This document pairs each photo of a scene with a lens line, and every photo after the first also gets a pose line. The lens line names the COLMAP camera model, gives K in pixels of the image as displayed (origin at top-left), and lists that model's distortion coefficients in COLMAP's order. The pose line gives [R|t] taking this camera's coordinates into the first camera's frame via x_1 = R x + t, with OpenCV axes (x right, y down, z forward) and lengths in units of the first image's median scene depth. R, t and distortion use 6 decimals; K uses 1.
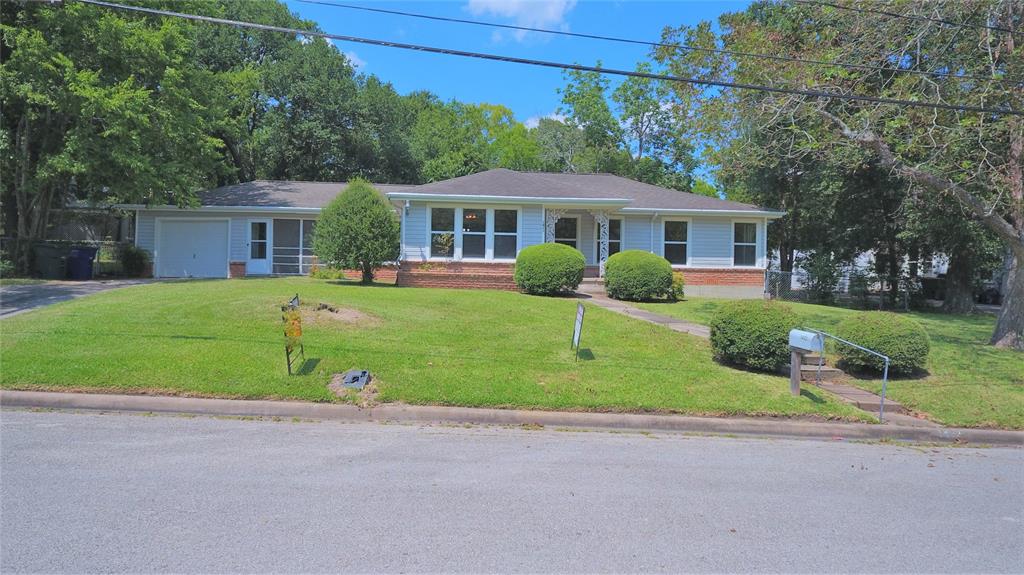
lens RADIAL K [[599.0, 0, 509.3], [0, 599.0, 268.8], [0, 0, 1]] dist [-0.001813, -0.001266]
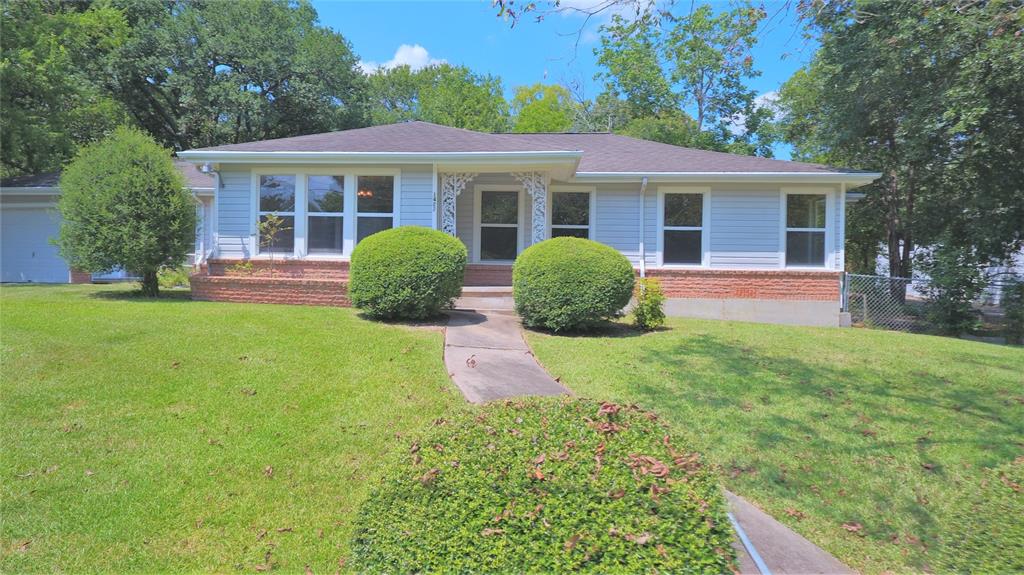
lens RADIAL K [[599.0, 0, 509.3], [0, 599.0, 268.8], [0, 0, 1]] dist [-0.001813, -0.001266]
pose [[0.985335, -0.000978, -0.170629, 0.209219], [0.000424, 0.999995, -0.003286, -0.000442], [0.170632, 0.003165, 0.985330, 0.370402]]
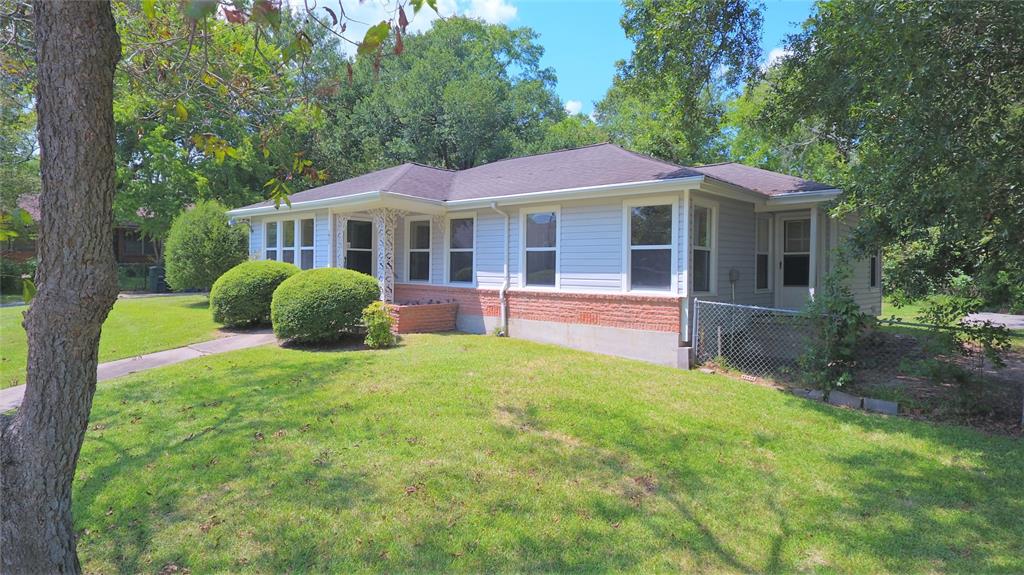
lens RADIAL K [[599.0, 0, 509.3], [0, 599.0, 268.8], [0, 0, 1]] dist [-0.001813, -0.001266]
pose [[0.673067, -0.008934, -0.739527, 0.705643], [0.003750, 0.999955, -0.008668, -0.019220], [0.739572, 0.003061, 0.673071, 0.579290]]
